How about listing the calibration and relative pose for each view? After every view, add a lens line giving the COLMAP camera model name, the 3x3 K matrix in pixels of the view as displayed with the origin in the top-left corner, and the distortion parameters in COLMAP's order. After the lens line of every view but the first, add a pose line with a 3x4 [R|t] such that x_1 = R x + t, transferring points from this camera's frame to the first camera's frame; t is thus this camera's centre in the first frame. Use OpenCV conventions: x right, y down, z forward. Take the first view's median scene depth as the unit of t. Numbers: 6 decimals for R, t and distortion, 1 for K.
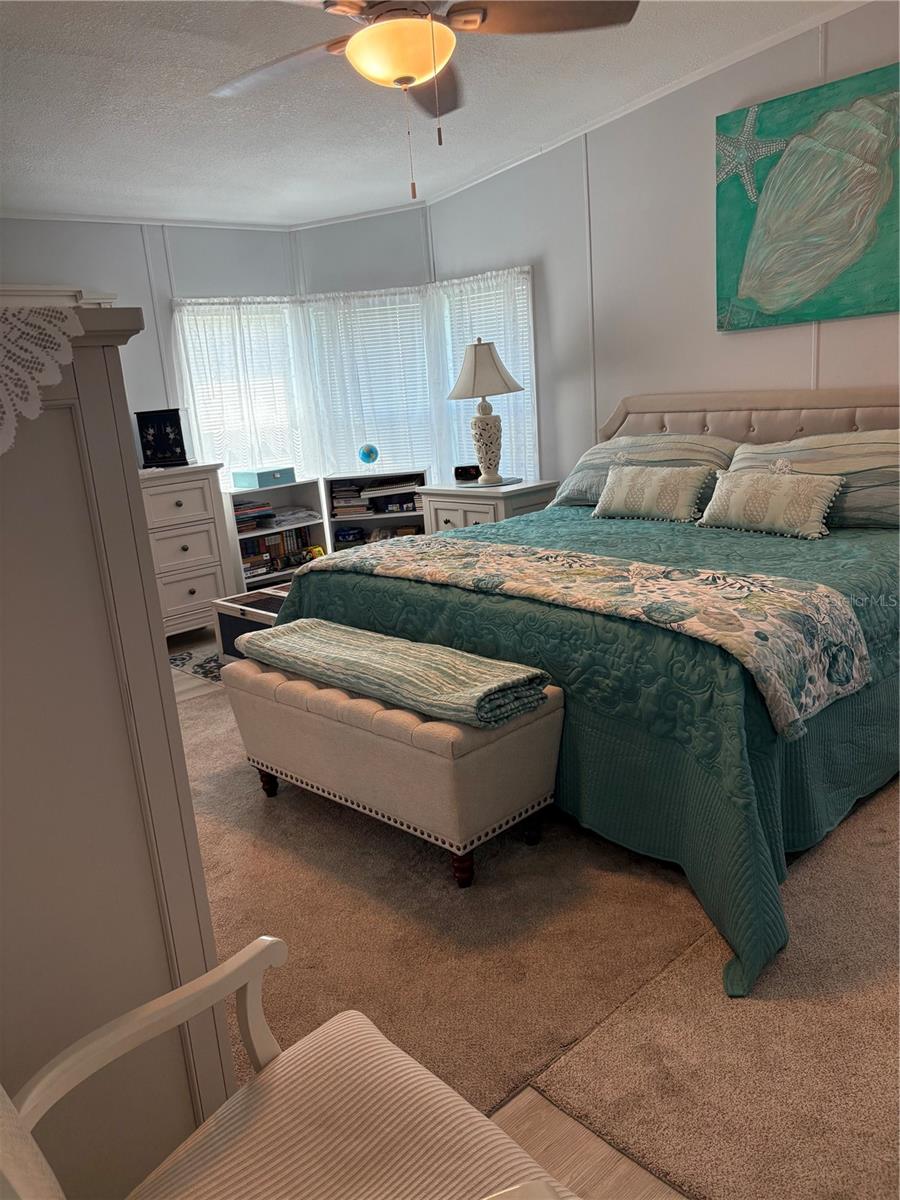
lens RADIAL K [[910.6, 0, 450.0], [0, 910.6, 600.0], [0, 0, 1]] dist [0.010403, -0.007450]
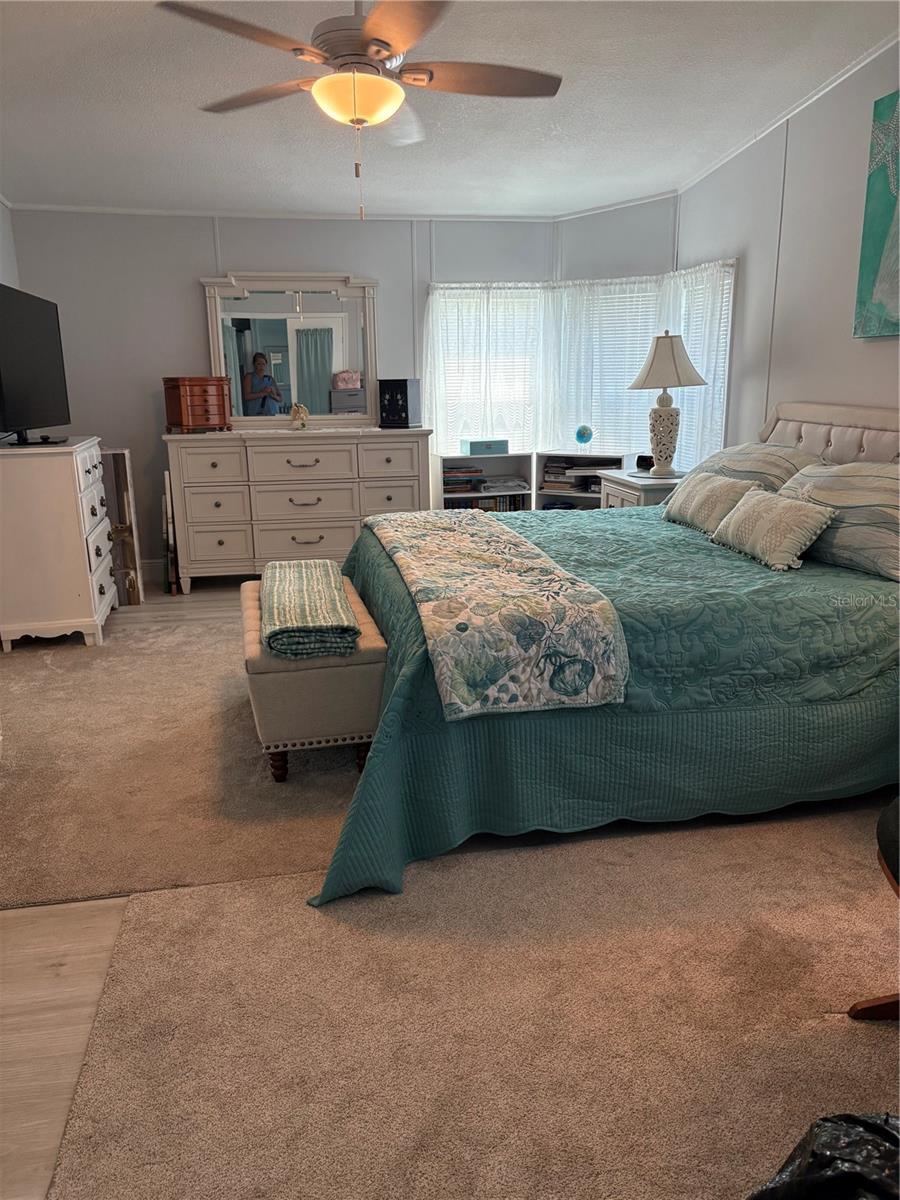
lens RADIAL K [[910.6, 0, 450.0], [0, 910.6, 600.0], [0, 0, 1]] dist [0.010403, -0.007450]
pose [[0.854598, 0.191333, -0.482756, 0.364865], [-0.175318, 0.981370, 0.078596, -0.032878], [0.488801, 0.017468, 0.872221, 0.011104]]
